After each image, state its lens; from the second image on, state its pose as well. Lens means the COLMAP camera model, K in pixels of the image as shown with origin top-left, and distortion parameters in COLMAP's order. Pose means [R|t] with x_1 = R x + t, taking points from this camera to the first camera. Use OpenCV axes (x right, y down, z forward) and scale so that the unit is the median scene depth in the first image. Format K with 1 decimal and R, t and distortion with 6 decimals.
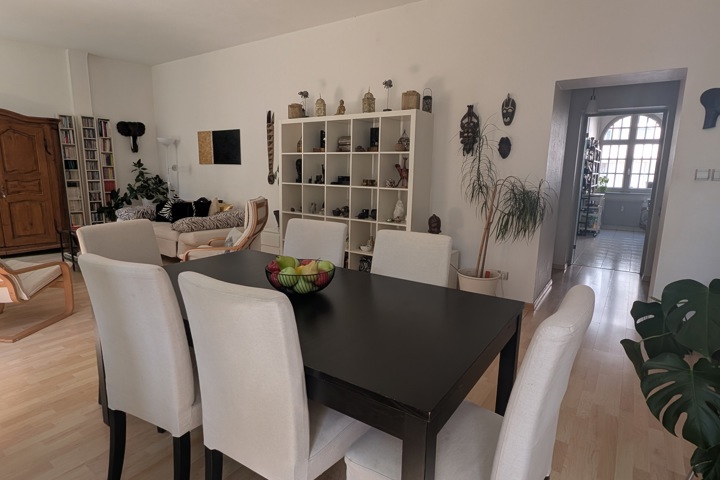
lens RADIAL K [[392.3, 0, 362.3], [0, 392.3, 241.0], [0, 0, 1]] dist [-0.006082, 0.001954]
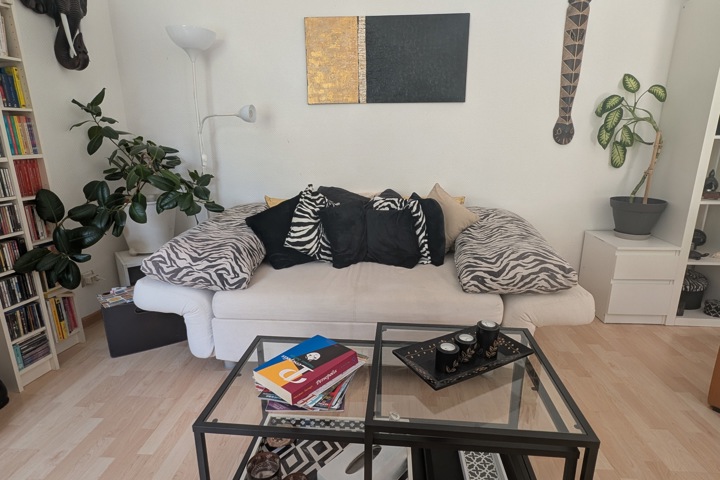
lens RADIAL K [[392.3, 0, 362.5], [0, 392.3, 240.3], [0, 0, 1]] dist [-0.006082, 0.001954]
pose [[0.861154, -0.156500, 0.483654, -0.631807], [0.116973, 0.986905, 0.111070, -0.105388], [-0.494703, -0.039074, 0.868183, 0.670368]]
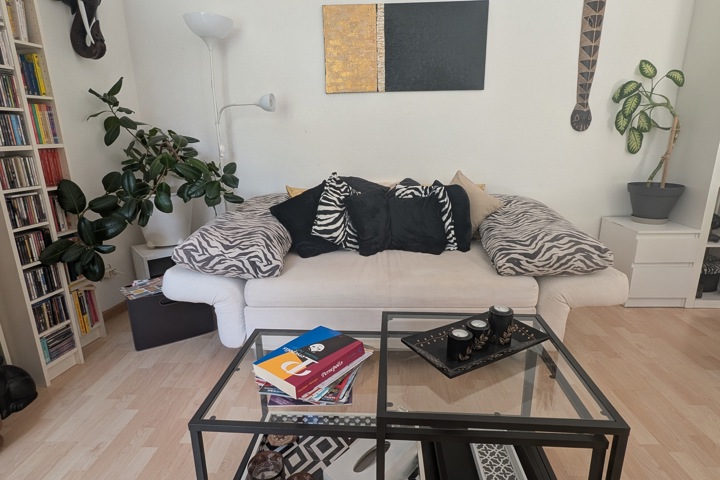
lens RADIAL K [[392.3, 0, 363.1], [0, 392.3, 240.3], [0, 0, 1]] dist [-0.006082, 0.001954]
pose [[0.847738, -0.171997, 0.501755, -0.659539], [0.131215, 0.984567, 0.115807, -0.098482], [-0.513929, -0.032337, 0.857223, 0.687343]]
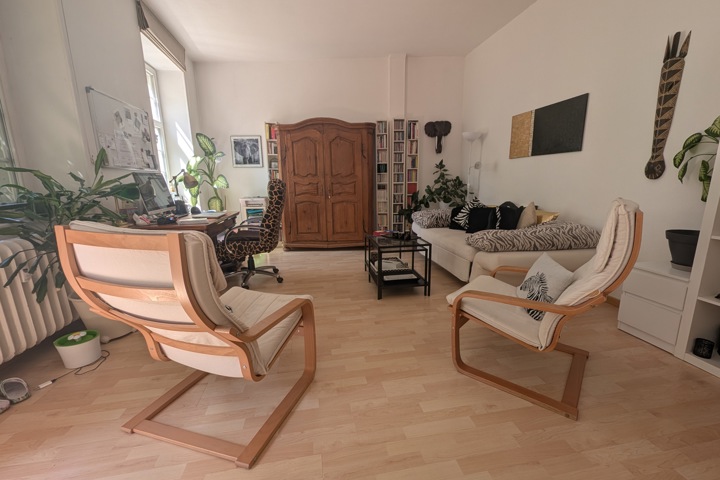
lens RADIAL K [[295.6, 0, 361.5], [0, 295.6, 240.9], [0, 0, 1]] dist [-0.002222, -0.000228]
pose [[0.704329, 0.111200, -0.701109, -0.206949], [-0.096742, 0.993476, 0.060385, -0.043600], [0.703250, 0.025296, 0.710492, 0.407154]]
